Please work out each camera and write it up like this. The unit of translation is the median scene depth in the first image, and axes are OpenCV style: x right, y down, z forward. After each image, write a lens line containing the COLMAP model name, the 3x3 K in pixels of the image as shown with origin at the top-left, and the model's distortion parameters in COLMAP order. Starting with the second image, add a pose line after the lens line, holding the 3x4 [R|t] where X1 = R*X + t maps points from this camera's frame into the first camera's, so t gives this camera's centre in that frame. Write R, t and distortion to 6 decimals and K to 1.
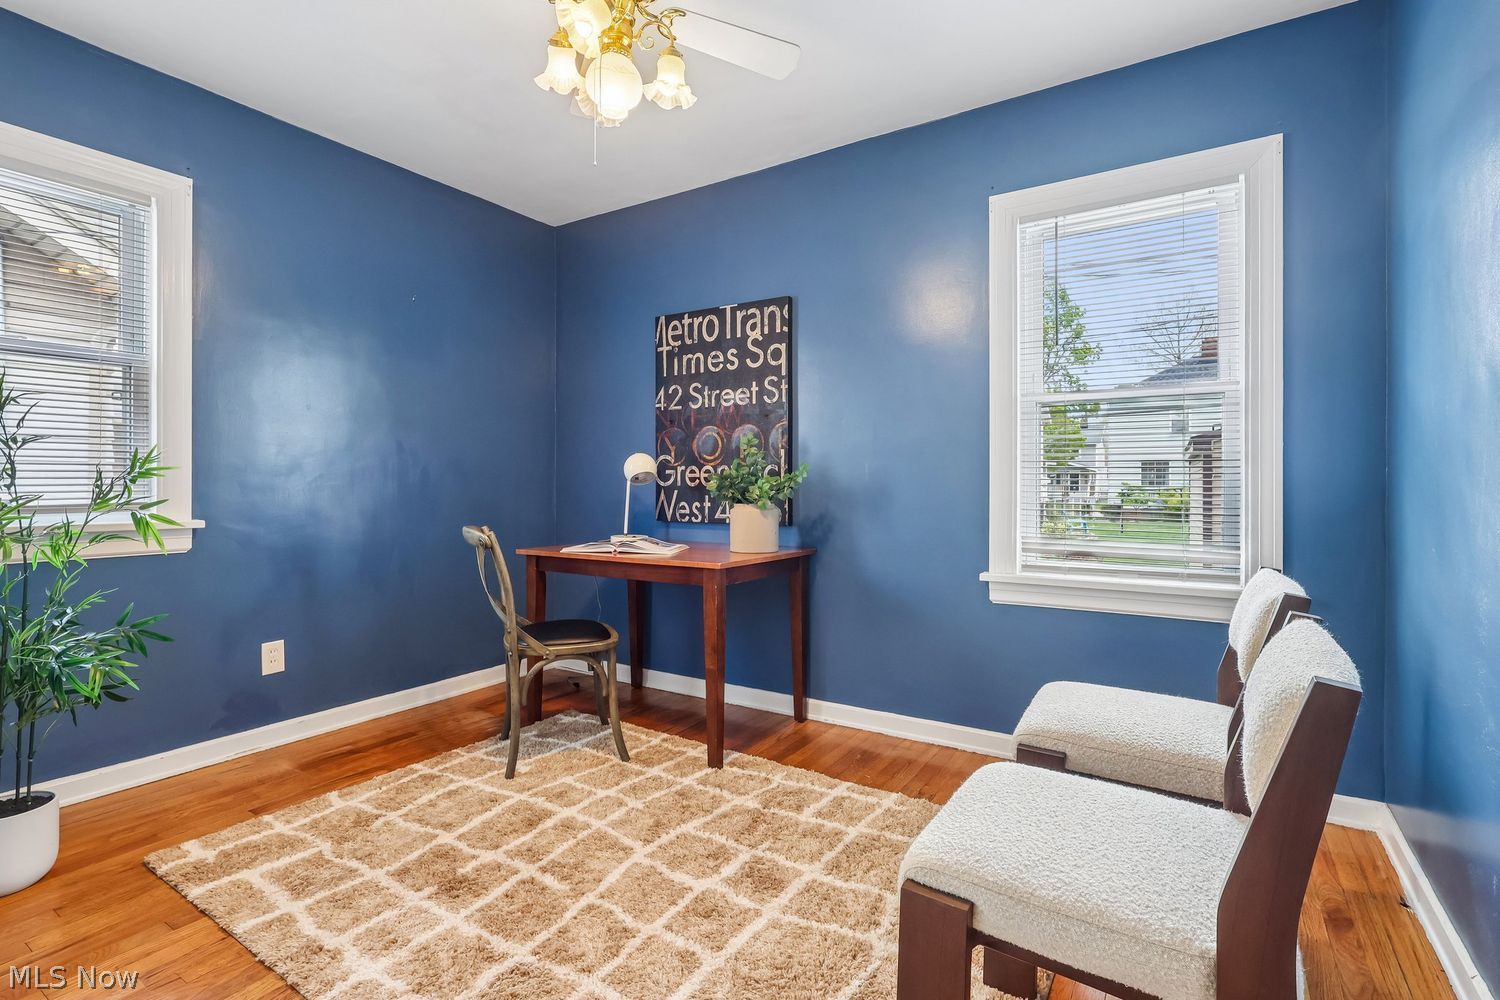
lens RADIAL K [[710.5, 0, 741.2], [0, 710.5, 489.2], [0, 0, 1]] dist [0.002230, 0.000312]
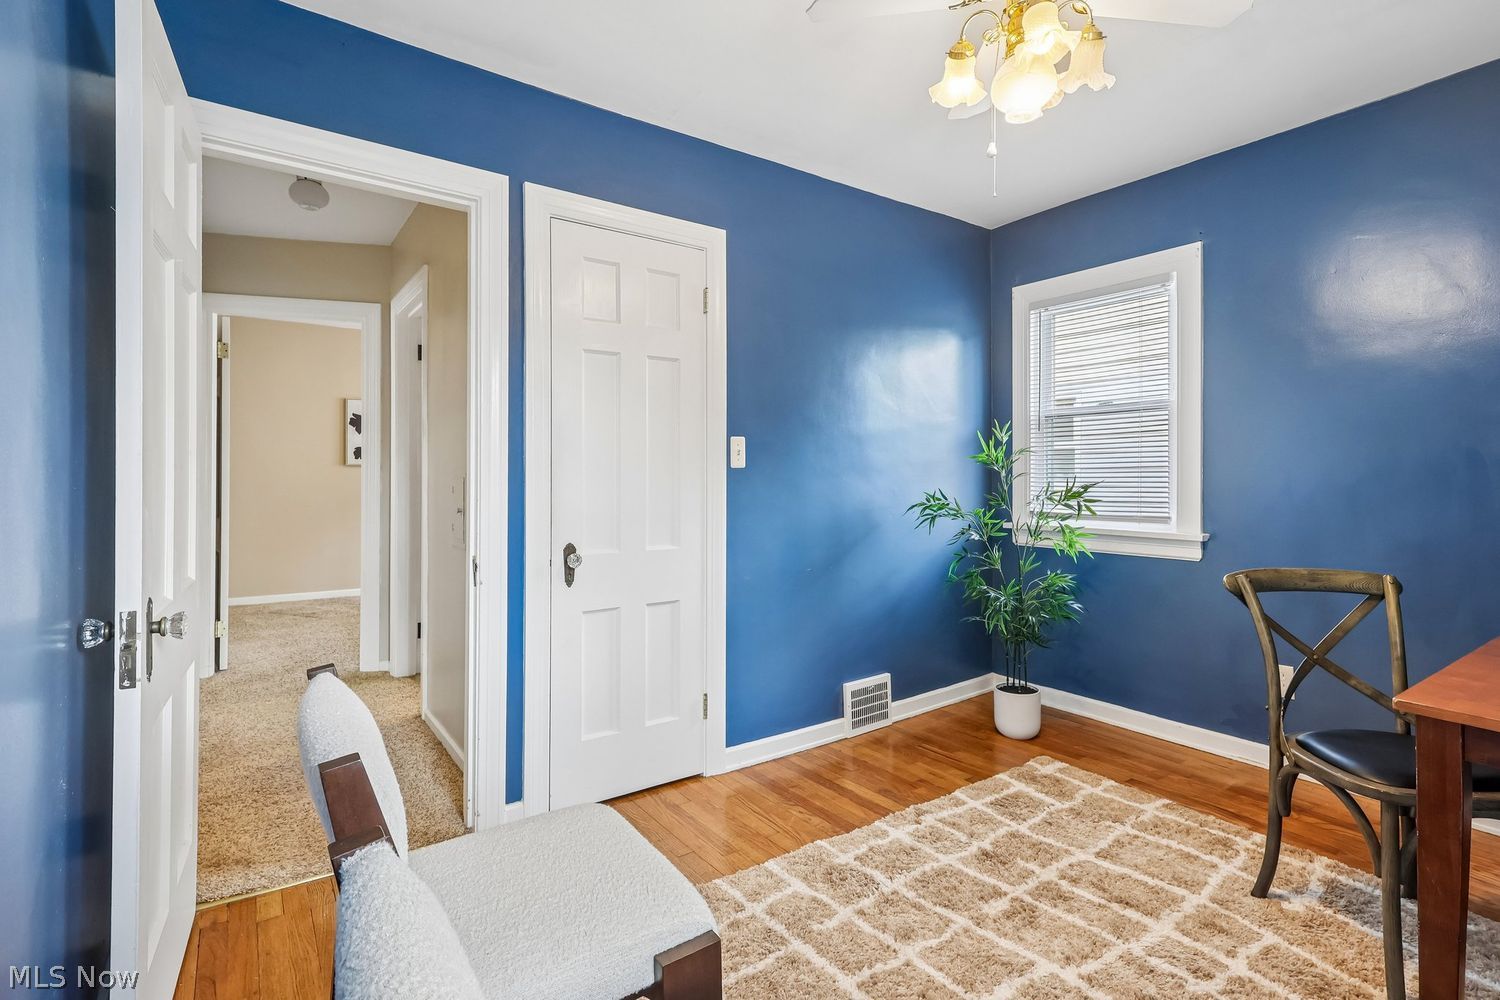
lens RADIAL K [[710.5, 0, 741.2], [0, 710.5, 489.2], [0, 0, 1]] dist [0.002230, 0.000312]
pose [[-0.372708, 0.015629, -0.927817, 0.720033], [-0.011326, 0.999707, 0.021390, -0.058267], [0.927880, 0.018481, -0.372421, 0.907954]]
